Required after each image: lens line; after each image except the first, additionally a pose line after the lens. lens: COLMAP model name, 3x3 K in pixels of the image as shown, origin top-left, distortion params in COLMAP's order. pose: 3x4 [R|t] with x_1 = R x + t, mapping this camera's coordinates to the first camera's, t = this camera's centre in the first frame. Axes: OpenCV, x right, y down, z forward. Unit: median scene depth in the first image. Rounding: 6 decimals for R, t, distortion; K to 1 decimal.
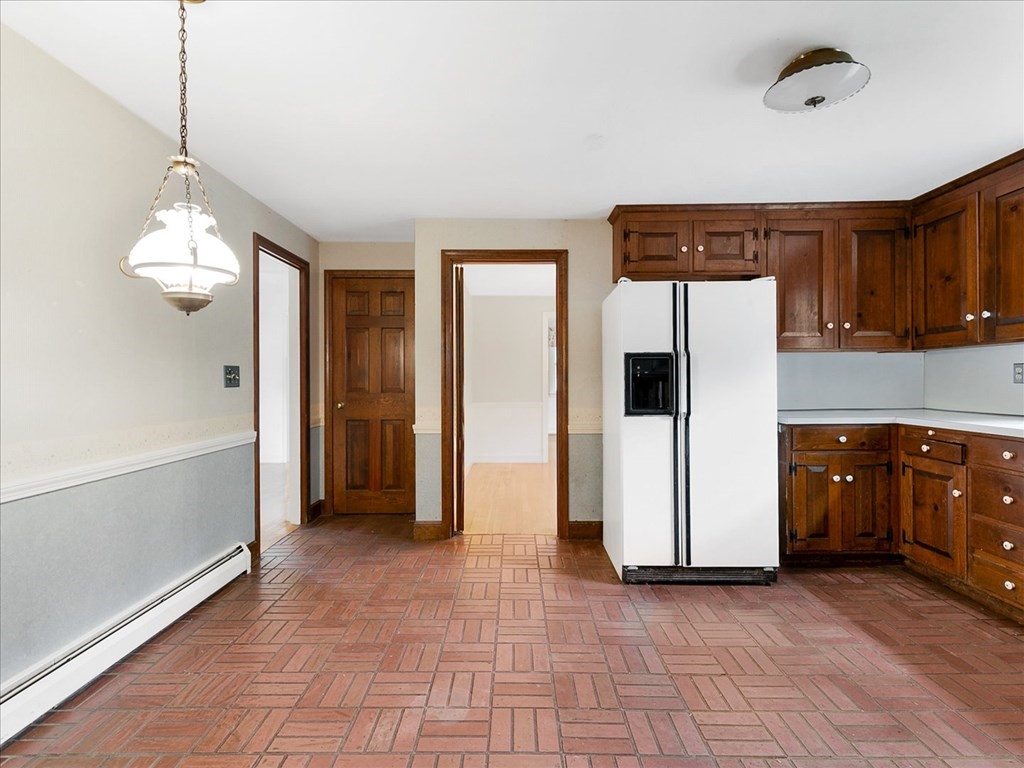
lens RADIAL K [[511.4, 0, 503.2], [0, 511.4, 382.0], [0, 0, 1]] dist [0.002971, 0.000137]
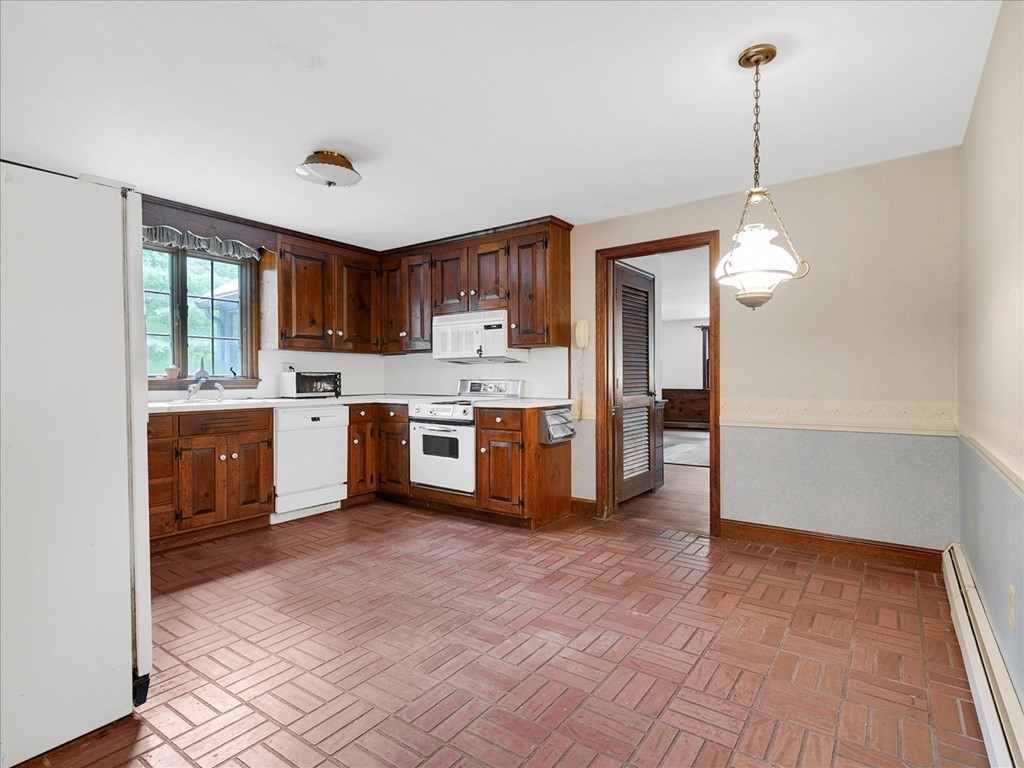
lens RADIAL K [[511.4, 0, 503.2], [0, 511.4, 382.0], [0, 0, 1]] dist [0.002971, 0.000137]
pose [[-0.796659, 0.003436, 0.604419, -0.436958], [0.010933, 0.999902, 0.008725, 0.019452], [-0.604330, 0.013559, -0.796618, 1.183025]]
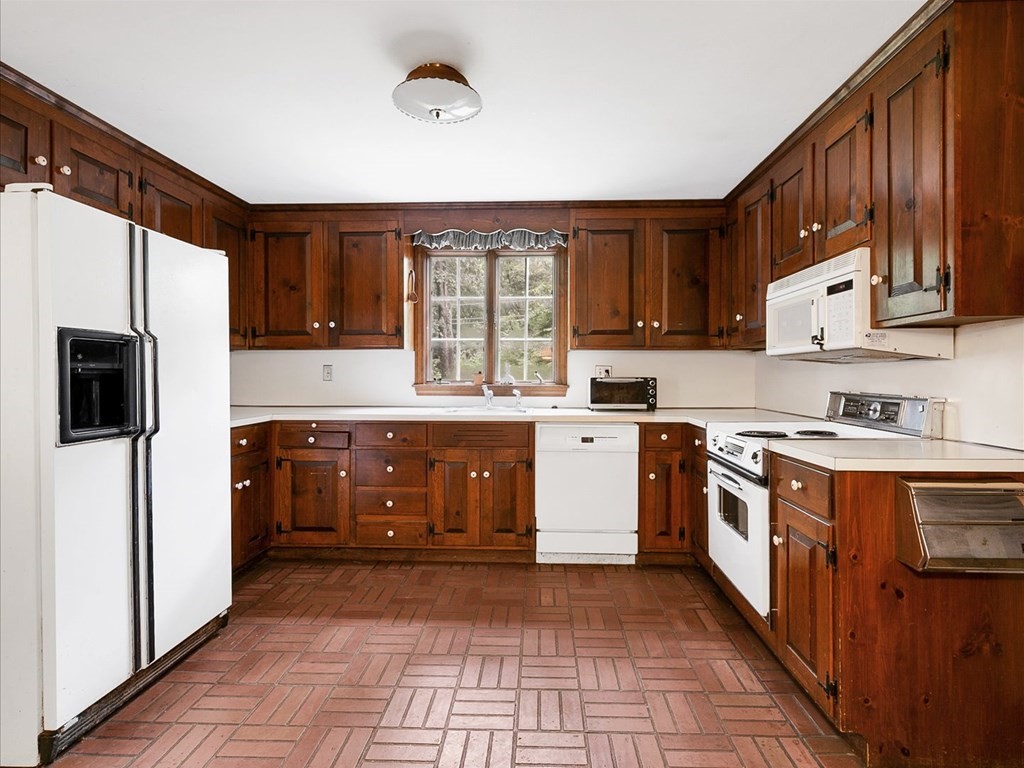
lens RADIAL K [[524.6, 0, 524.9], [0, 524.6, 375.8], [0, 0, 1]] dist [0.000808, -0.000471]
pose [[0.036515, 0.004513, 0.999323, -0.282470], [0.005294, 0.999975, -0.004709, -0.001160], [-0.999319, 0.005462, 0.036490, 0.482214]]
